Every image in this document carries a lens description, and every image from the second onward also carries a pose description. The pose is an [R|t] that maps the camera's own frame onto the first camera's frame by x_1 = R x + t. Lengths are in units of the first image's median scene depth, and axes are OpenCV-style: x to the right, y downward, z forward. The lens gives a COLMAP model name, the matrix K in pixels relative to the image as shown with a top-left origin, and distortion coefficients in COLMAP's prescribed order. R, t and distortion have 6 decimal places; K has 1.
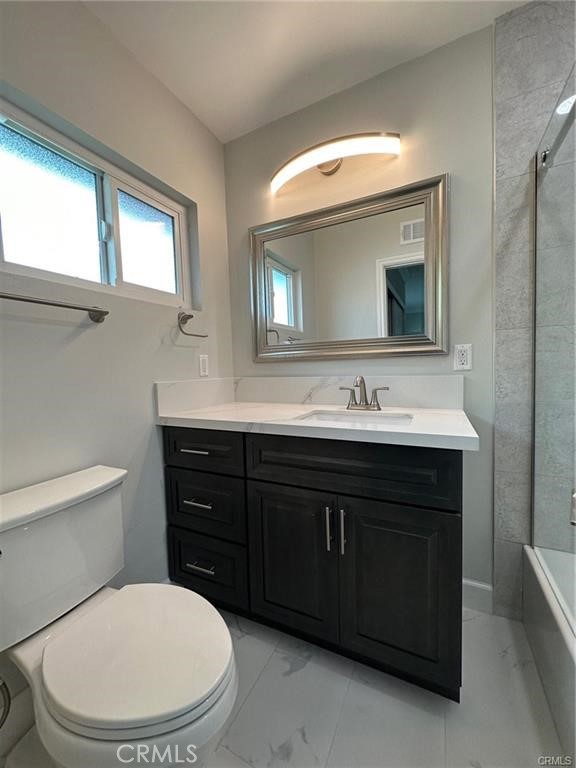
lens RADIAL K [[306.1, 0, 291.7], [0, 306.1, 384.7], [0, 0, 1]] dist [0.000340, 0.000556]
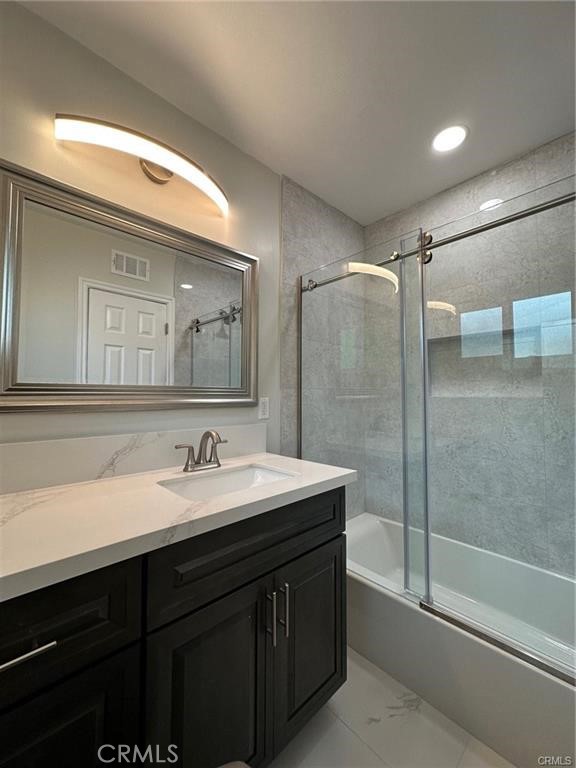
lens RADIAL K [[306.1, 0, 285.6], [0, 306.1, 384.7], [0, 0, 1]] dist [0.000340, 0.000556]
pose [[0.351611, 0.061462, 0.934126, -0.533109], [0.044386, 0.995626, -0.082215, -0.077284], [-0.935093, 0.070370, 0.347345, 0.482420]]
